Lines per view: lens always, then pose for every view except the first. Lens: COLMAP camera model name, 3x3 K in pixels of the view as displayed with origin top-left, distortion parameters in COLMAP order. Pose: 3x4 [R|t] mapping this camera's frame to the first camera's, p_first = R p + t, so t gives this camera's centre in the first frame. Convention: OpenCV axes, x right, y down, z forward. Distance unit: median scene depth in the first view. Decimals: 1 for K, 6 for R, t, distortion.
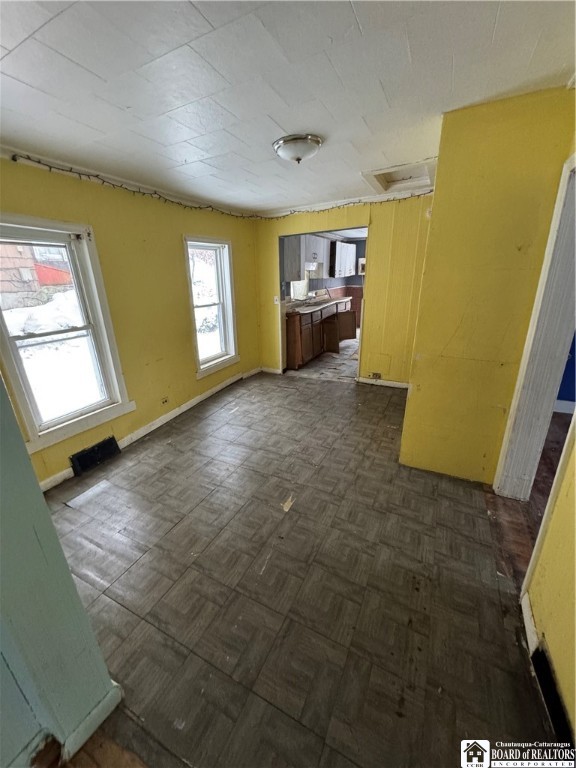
lens RADIAL K [[304.6, 0, 285.5], [0, 304.6, 382.9], [0, 0, 1]] dist [-0.001967, 0.000027]
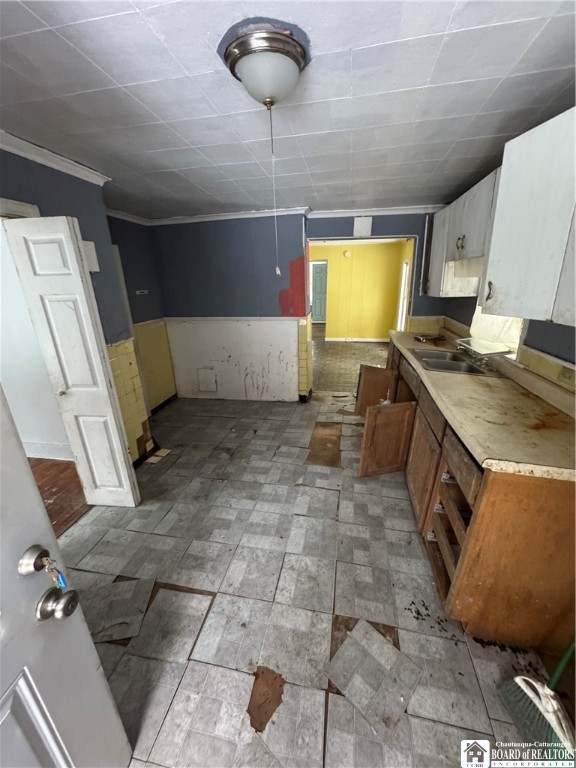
lens RADIAL K [[304.6, 0, 289.5], [0, 304.6, 384.6], [0, 0, 1]] dist [-0.001967, 0.000027]
pose [[-0.958057, 0.142890, -0.248412, 0.305696], [-0.043898, 0.783423, 0.619937, -0.356455], [0.283195, 0.604839, -0.744292, 0.942458]]
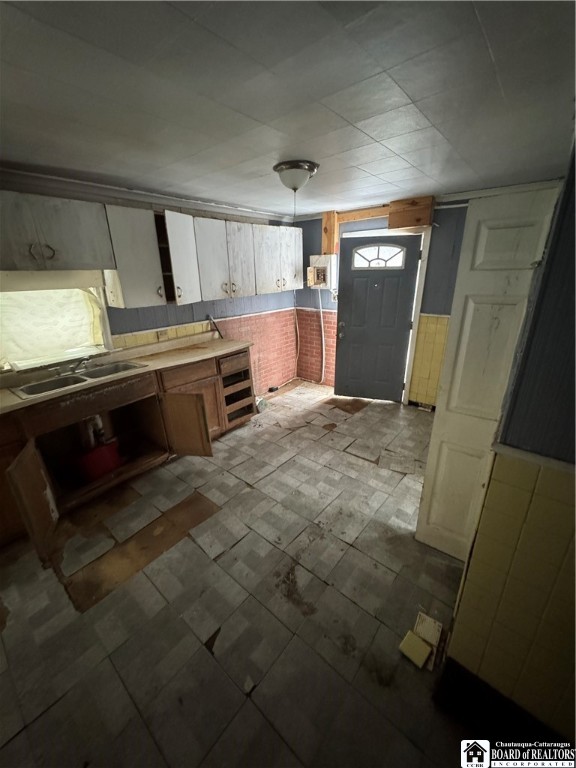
lens RADIAL K [[304.6, 0, 288.8], [0, 304.6, 383.8], [0, 0, 1]] dist [-0.001967, 0.000027]
pose [[0.977390, 0.083861, -0.194102, 0.322683], [-0.080728, 0.996447, 0.024011, -0.209024], [0.195426, -0.007799, 0.980687, 0.501418]]
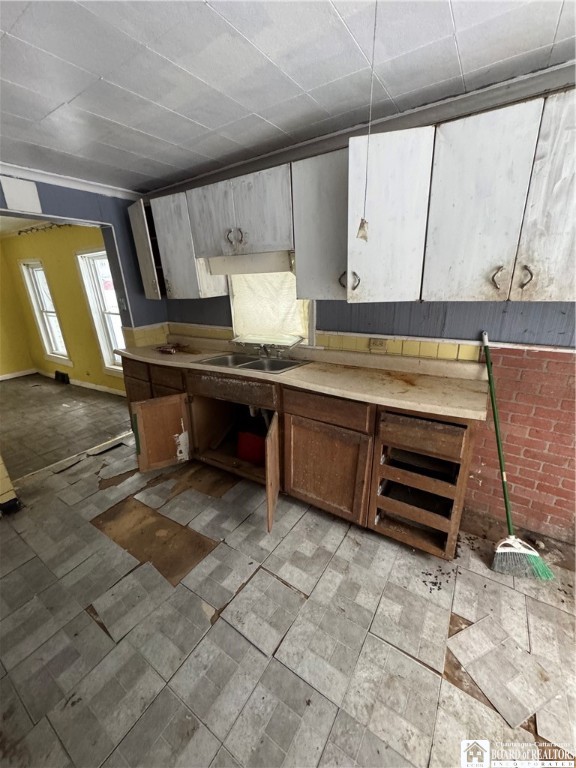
lens RADIAL K [[304.6, 0, 289.4], [0, 304.6, 383.9], [0, 0, 1]] dist [-0.001967, 0.000027]
pose [[-0.094107, 0.364475, -0.926446, 0.346656], [-0.298665, 0.877378, 0.375509, -0.293982], [0.949707, 0.312035, 0.026288, 0.778497]]
